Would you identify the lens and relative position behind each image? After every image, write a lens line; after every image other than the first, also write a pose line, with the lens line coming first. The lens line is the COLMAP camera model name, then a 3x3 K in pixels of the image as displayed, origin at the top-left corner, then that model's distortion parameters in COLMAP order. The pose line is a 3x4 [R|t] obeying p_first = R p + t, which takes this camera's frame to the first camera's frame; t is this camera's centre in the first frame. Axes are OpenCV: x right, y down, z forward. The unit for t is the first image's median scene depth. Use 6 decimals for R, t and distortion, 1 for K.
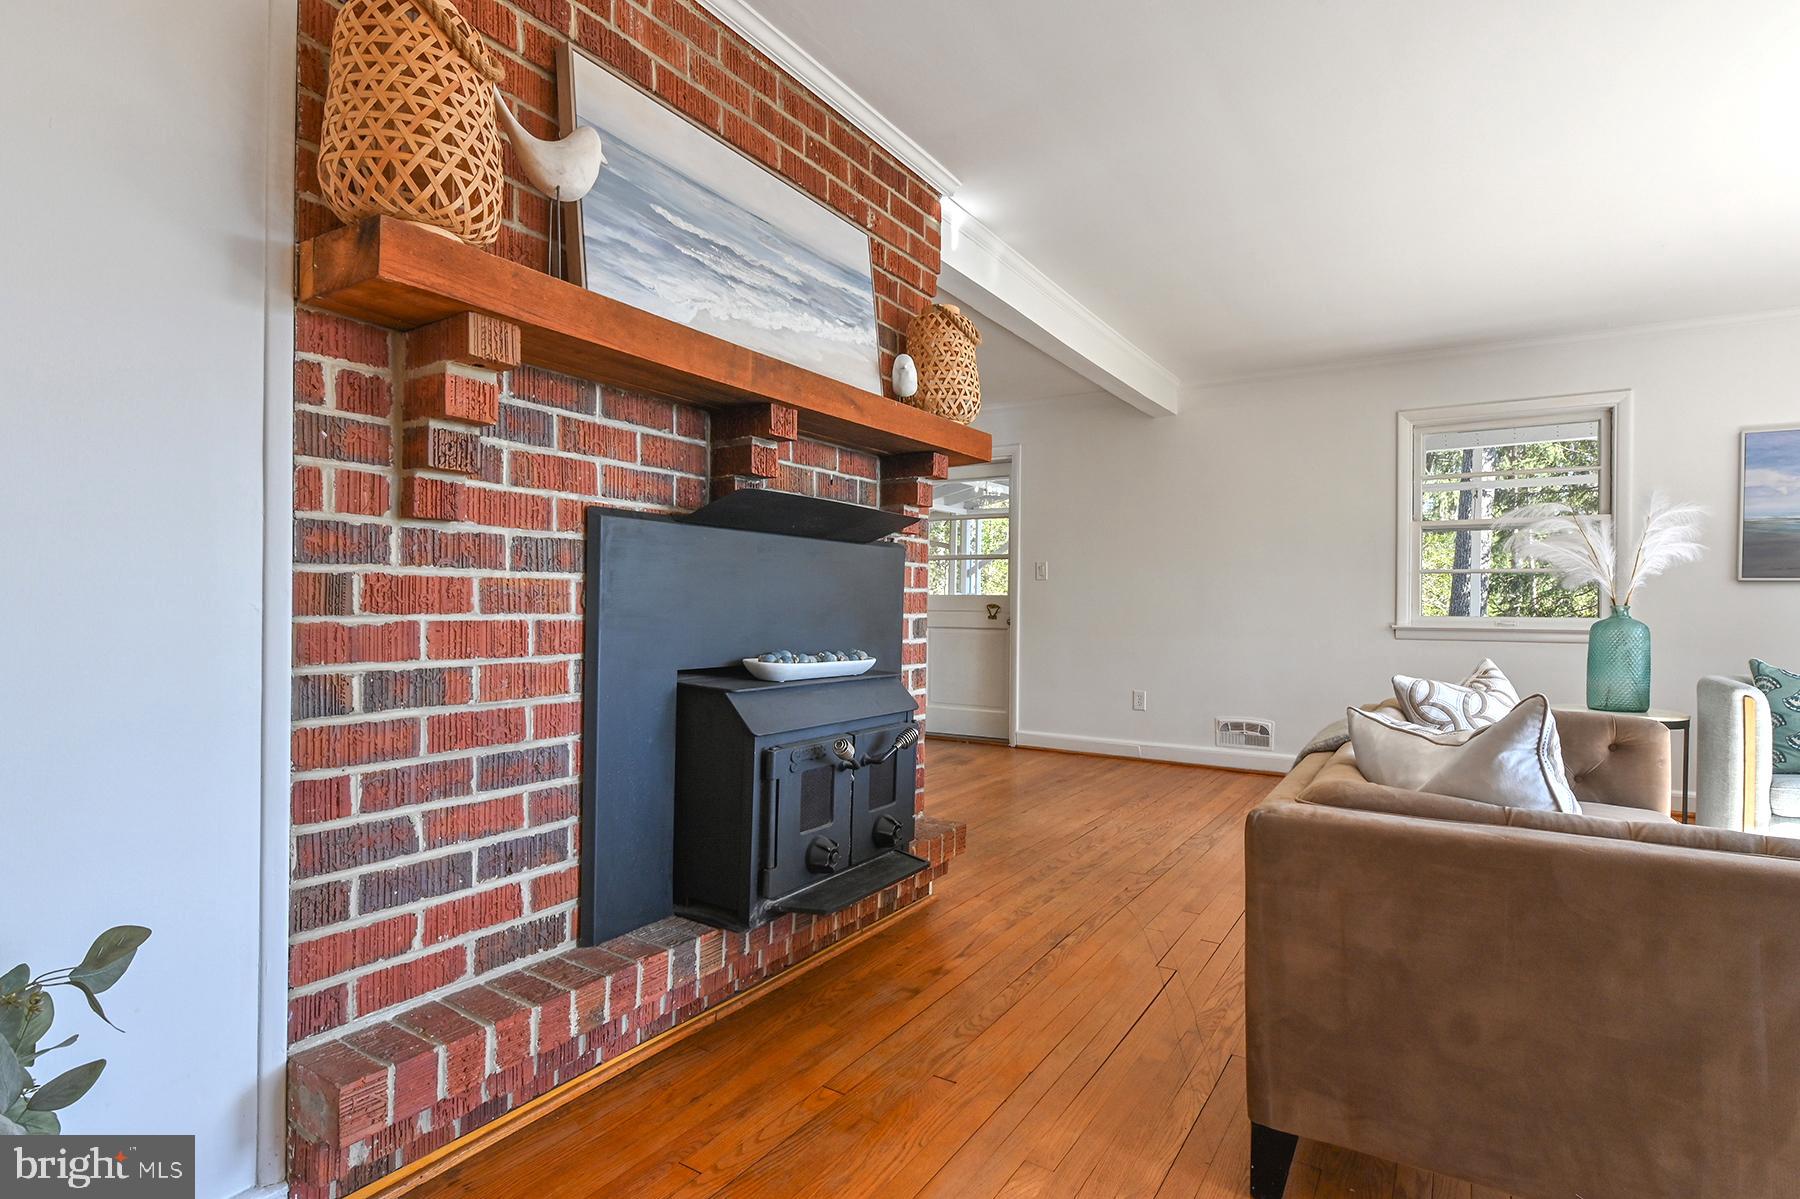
lens RADIAL K [[897.8, 0, 900.0], [0, 897.8, 599.5], [0, 0, 1]] dist [-0.005965, -0.002033]
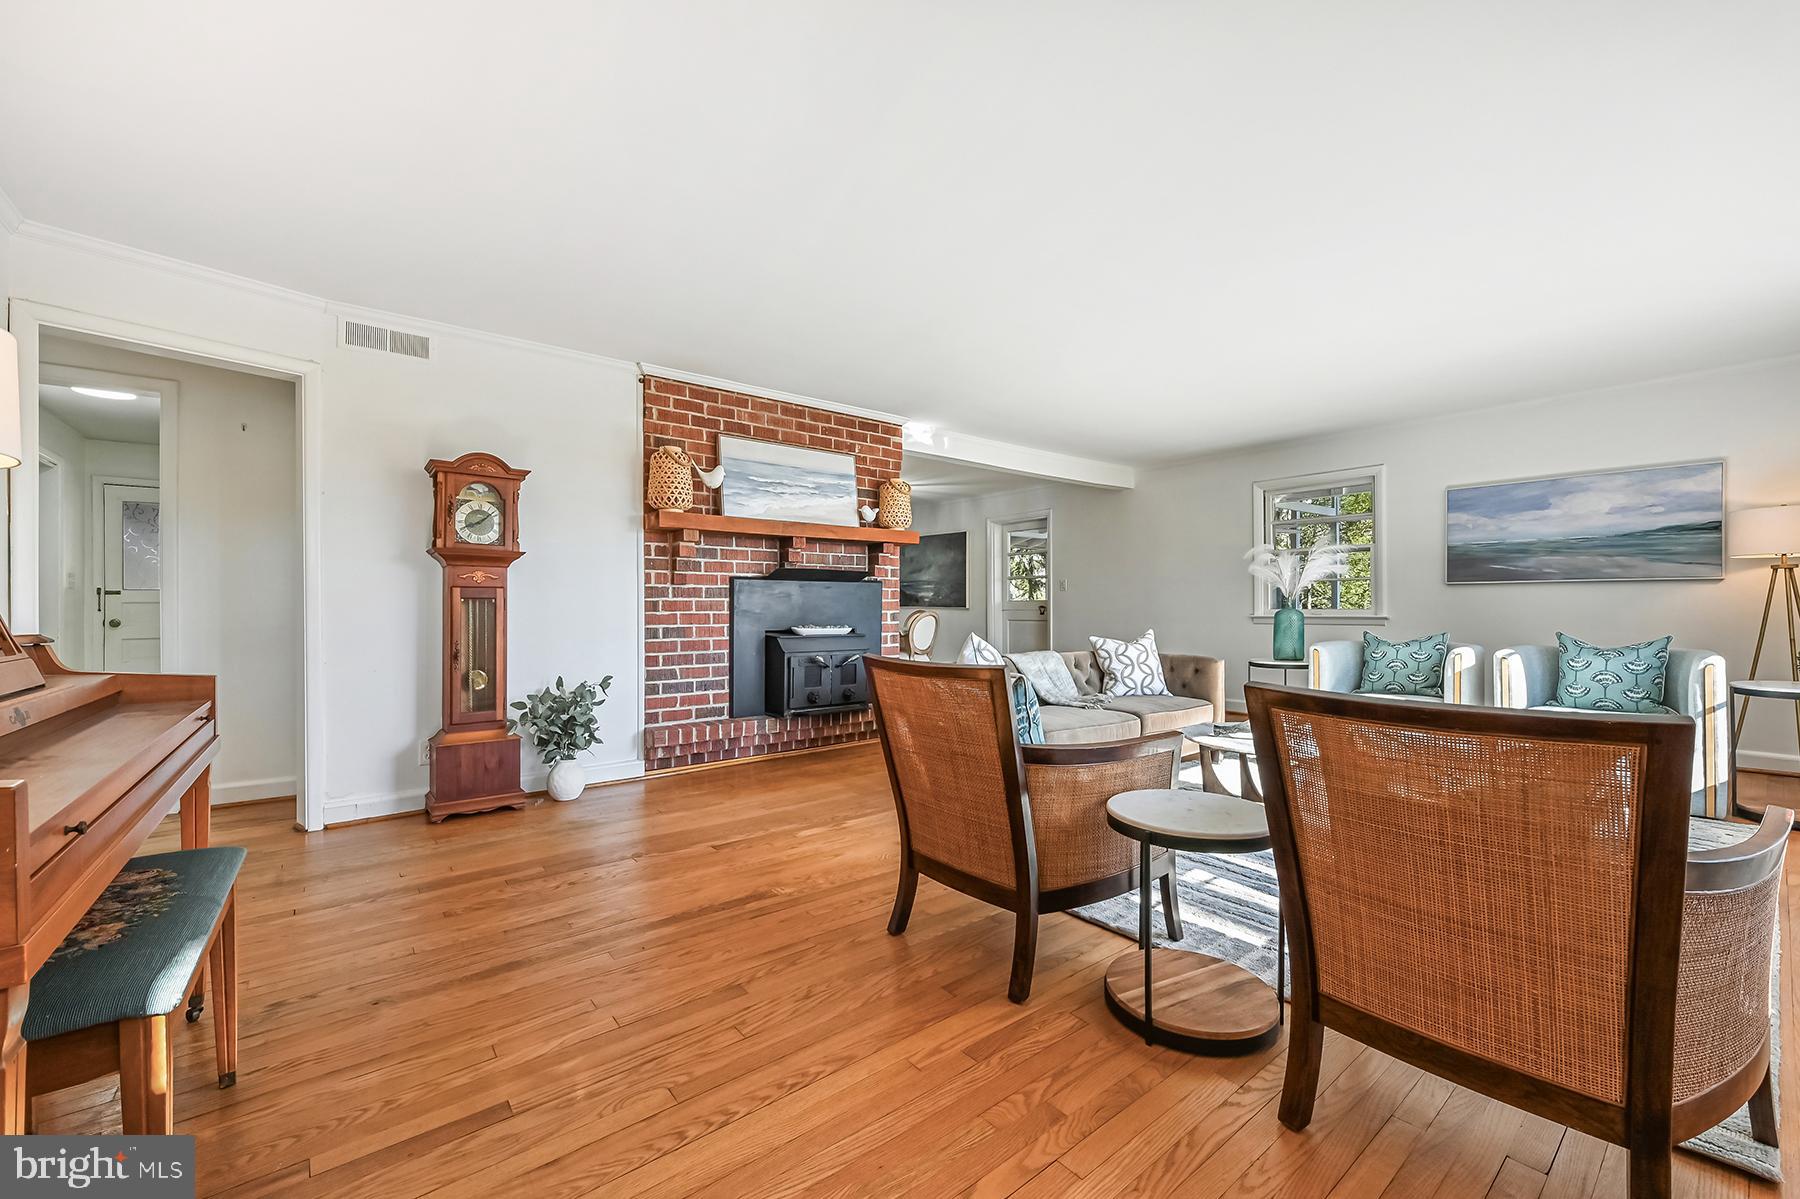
lens RADIAL K [[719.9, 0, 907.9], [0, 719.9, 600.8], [0, 0, 1]] dist [-0.008299, -0.000044]
pose [[0.947902, -0.016221, -0.318149, 1.087754], [0.014992, 0.999868, -0.006309, 0.005258], [0.318209, 0.001210, 0.948020, -1.237129]]
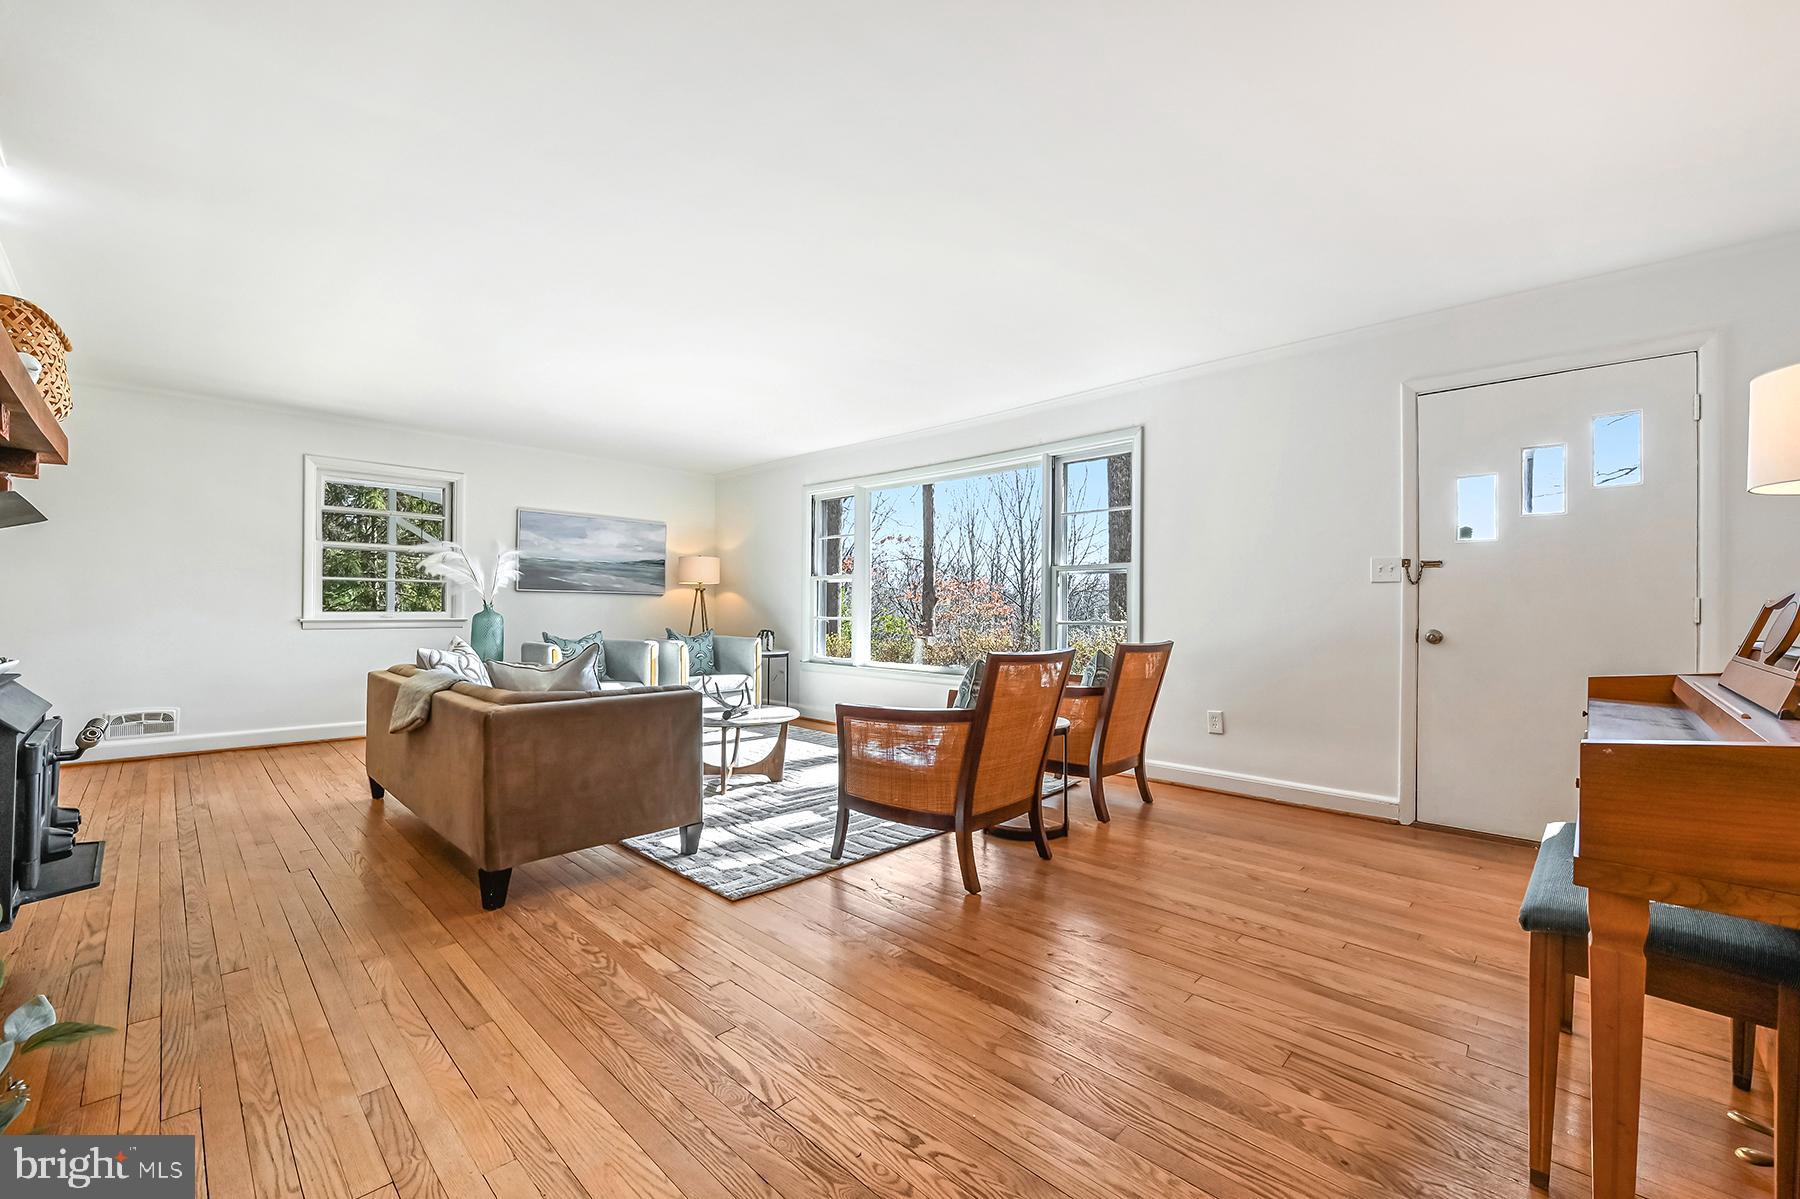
lens RADIAL K [[719.9, 0, 907.9], [0, 719.9, 600.8], [0, 0, 1]] dist [-0.008299, -0.000044]
pose [[0.188211, 0.006227, 0.982109, -0.858028], [-0.010107, 0.999939, -0.004403, -0.005481], [-0.982077, -0.009097, 0.188262, -0.156872]]
